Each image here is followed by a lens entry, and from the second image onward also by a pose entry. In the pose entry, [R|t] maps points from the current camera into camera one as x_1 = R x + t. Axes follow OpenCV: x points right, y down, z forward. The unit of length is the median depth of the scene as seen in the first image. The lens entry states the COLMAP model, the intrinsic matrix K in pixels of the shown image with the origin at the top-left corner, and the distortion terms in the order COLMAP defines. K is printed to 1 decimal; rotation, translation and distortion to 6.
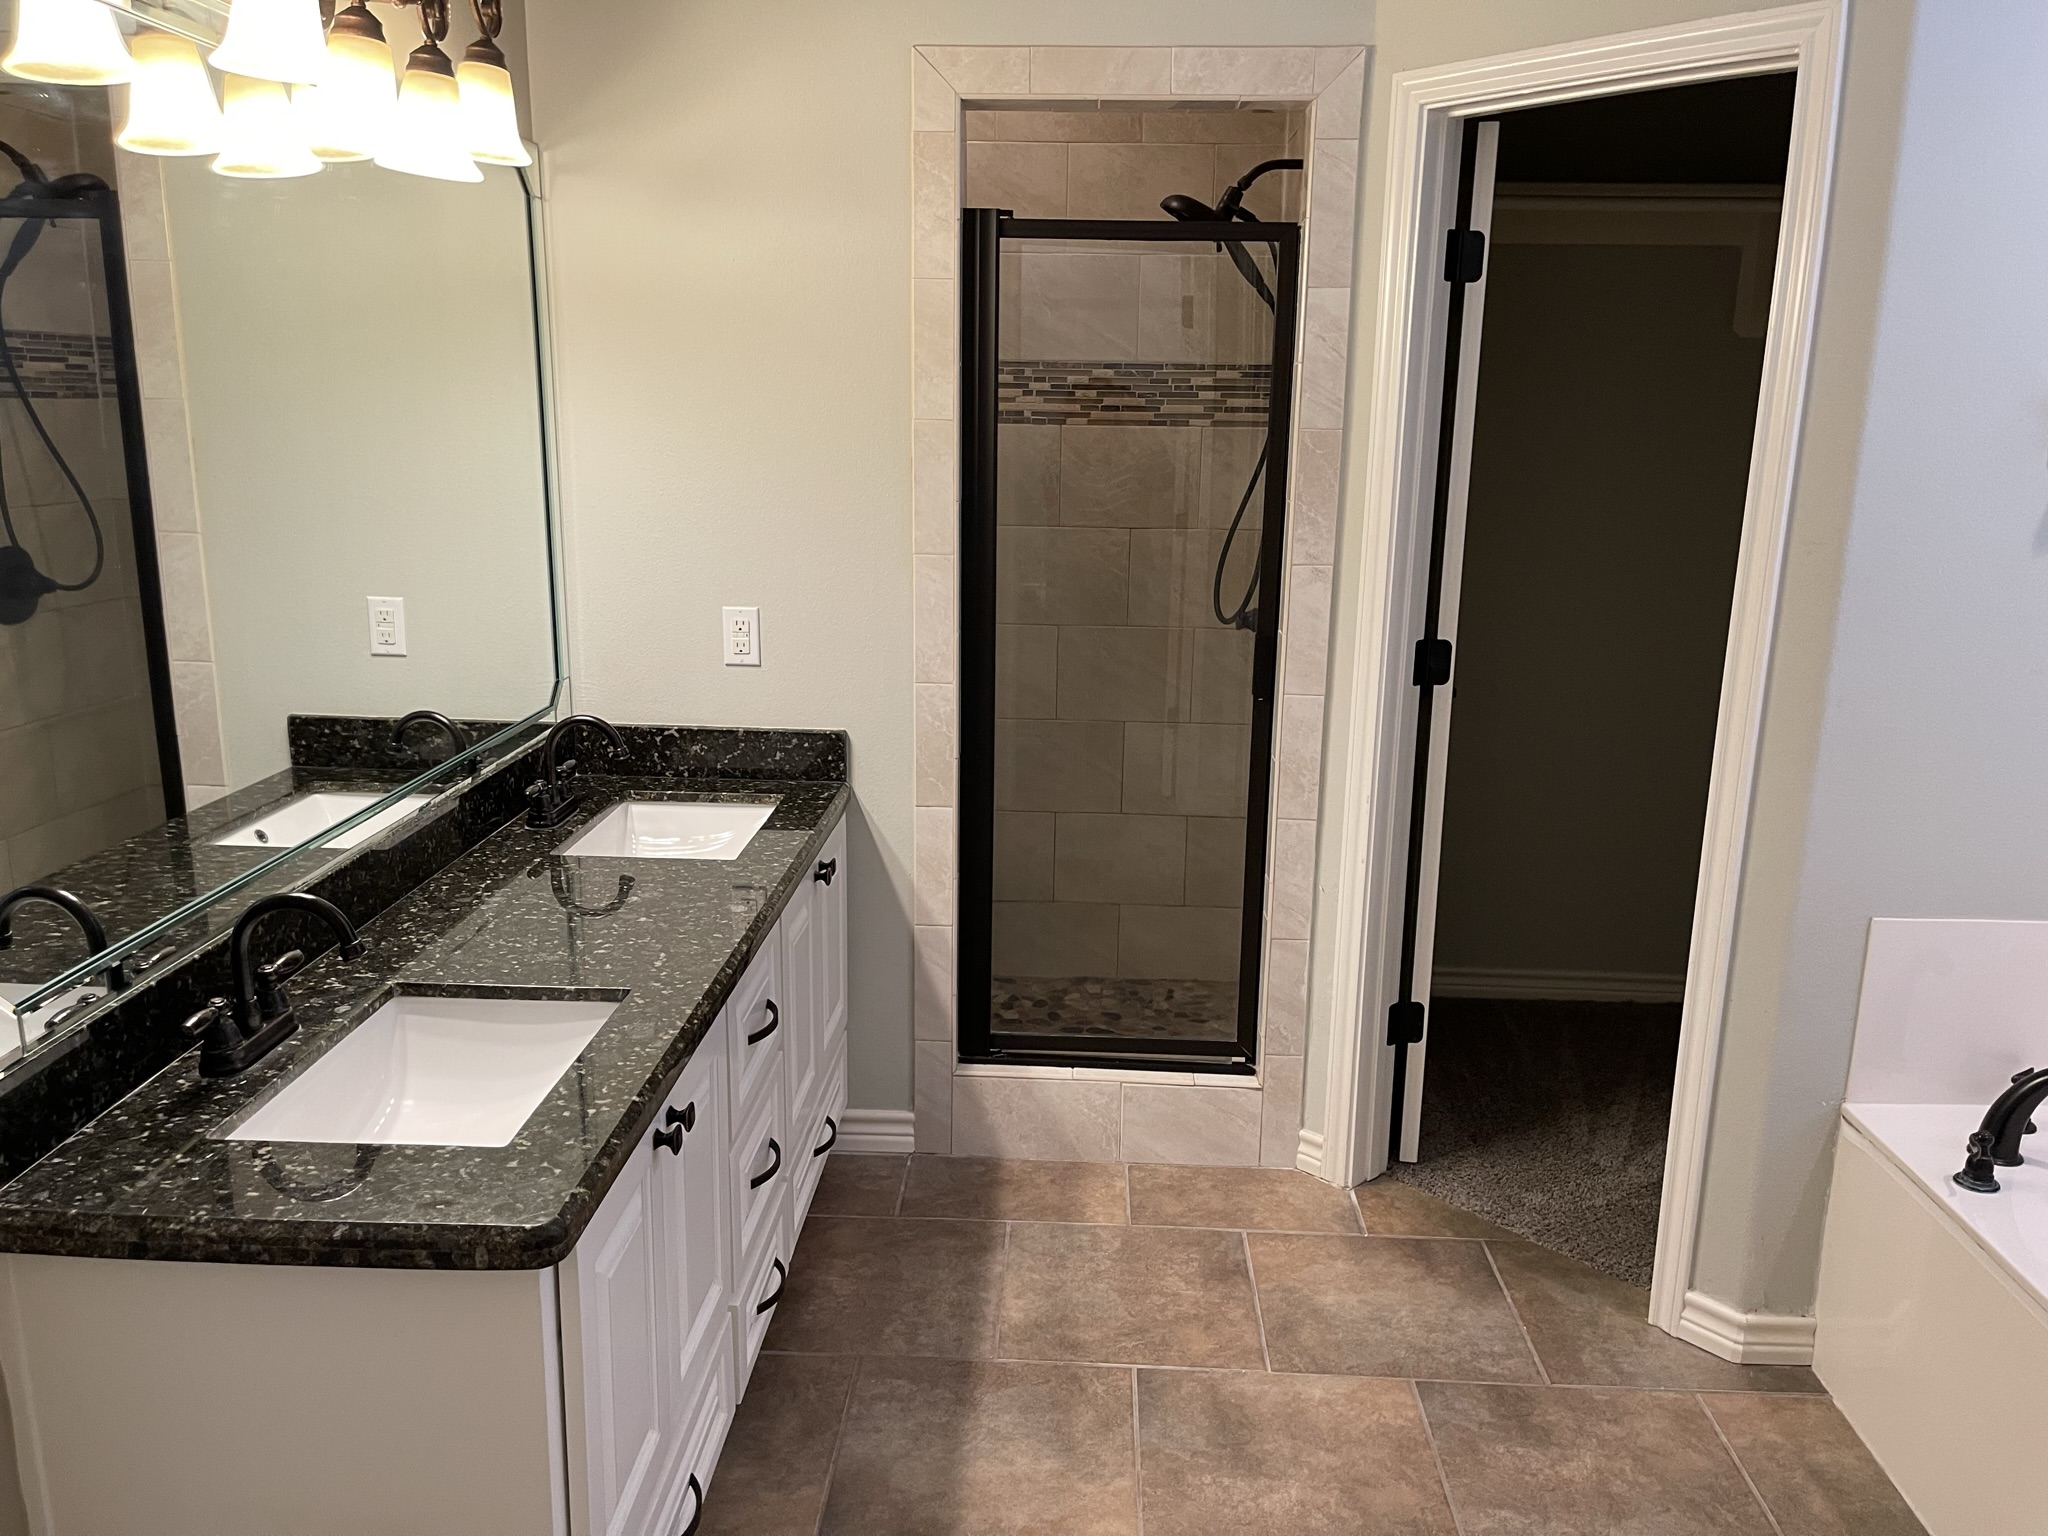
lens RADIAL K [[1548.0, 0, 1024.4], [0, 1548.0, 767.0], [0, 0, 1]] dist [-0.000299, 0.013593]
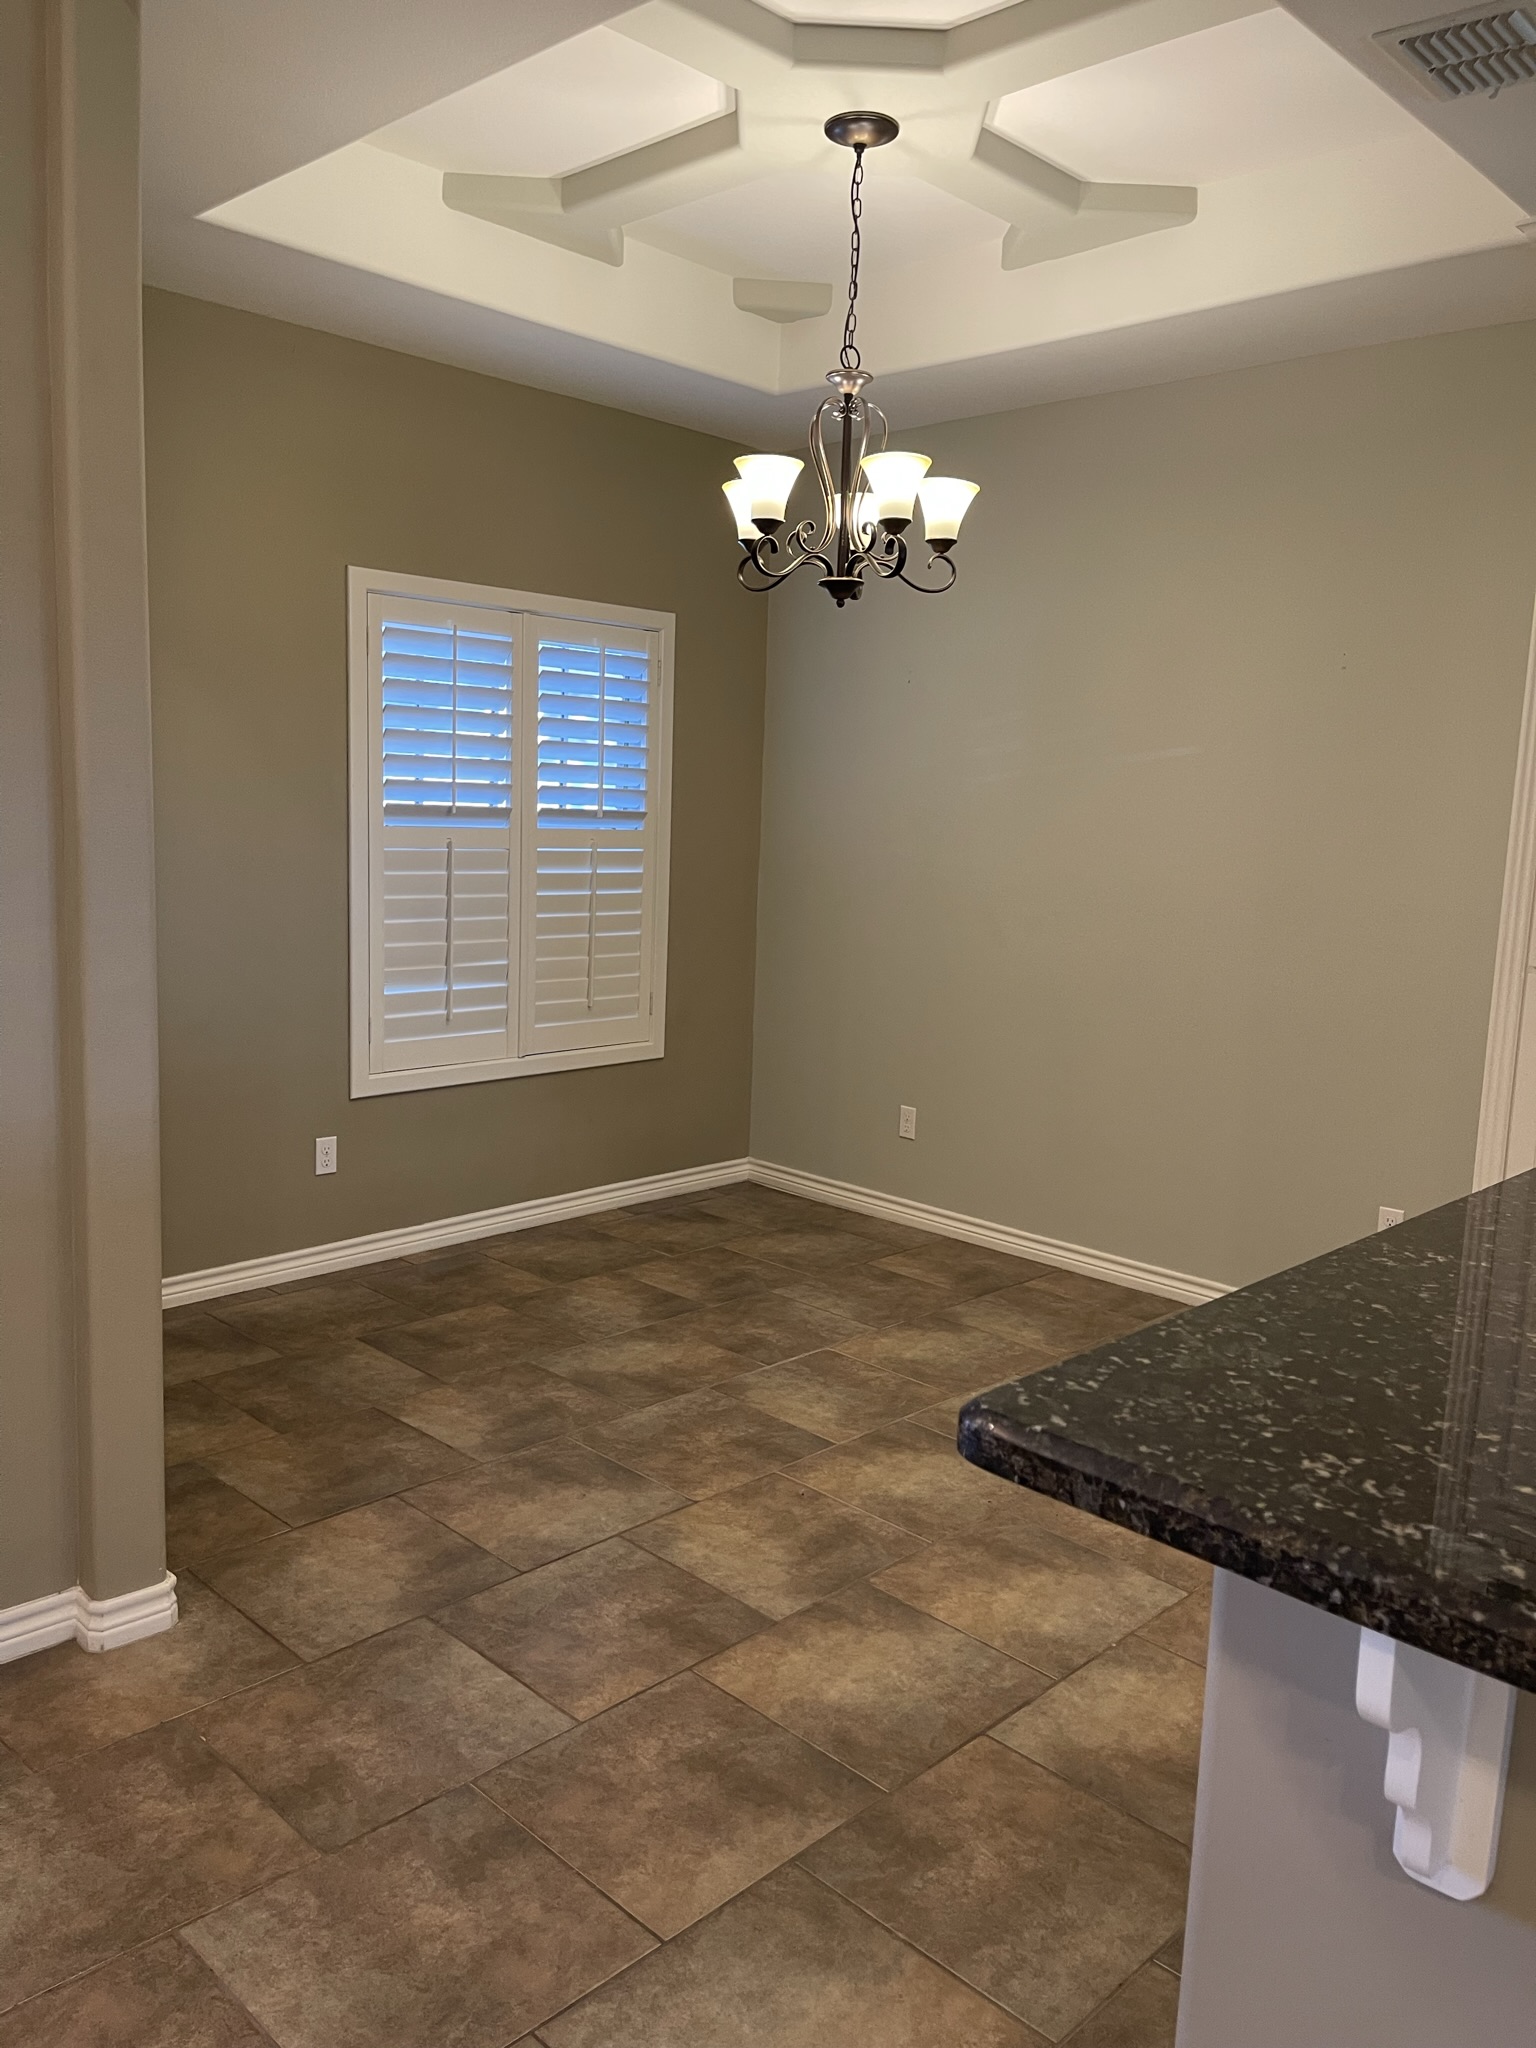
lens RADIAL K [[1548.0, 0, 769.8], [0, 1548.0, 1020.9], [0, 0, 1]] dist [-0.000299, 0.013593]
pose [[-0.672820, 0.058405, -0.737497, 1.078543], [-0.232831, 0.929506, 0.286023, -0.328532], [0.702213, 0.364154, -0.611791, 1.574695]]
